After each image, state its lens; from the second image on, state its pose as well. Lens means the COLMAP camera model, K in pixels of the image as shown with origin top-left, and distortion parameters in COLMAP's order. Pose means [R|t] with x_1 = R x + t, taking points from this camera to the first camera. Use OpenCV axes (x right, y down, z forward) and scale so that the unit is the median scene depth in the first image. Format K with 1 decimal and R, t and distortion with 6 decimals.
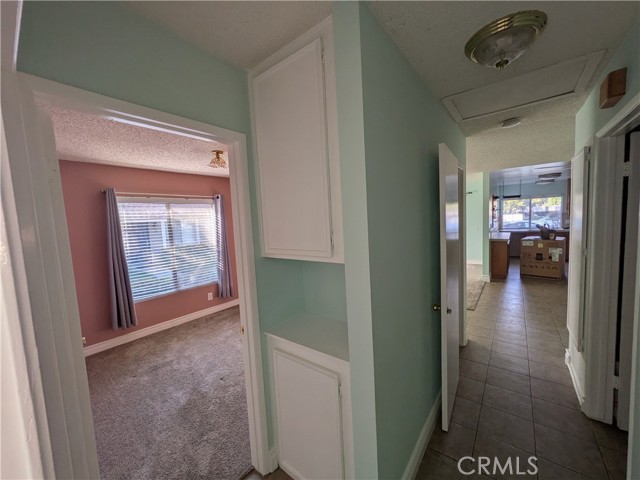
lens RADIAL K [[255.3, 0, 320.0], [0, 255.3, 240.4], [0, 0, 1]] dist [-0.000922, -0.000421]
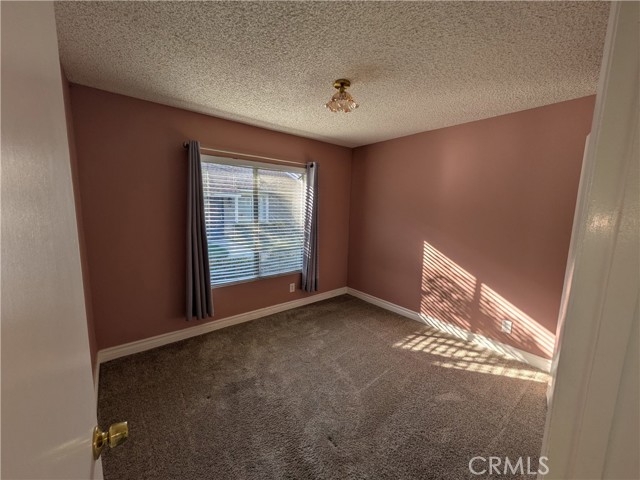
lens RADIAL K [[255.3, 0, 319.7], [0, 255.3, 240.4], [0, 0, 1]] dist [-0.000922, -0.000421]
pose [[0.971863, 0.102204, -0.212219, -0.229378], [-0.090585, 0.993843, 0.063794, 0.010445], [0.217432, -0.042775, 0.975138, 0.279535]]
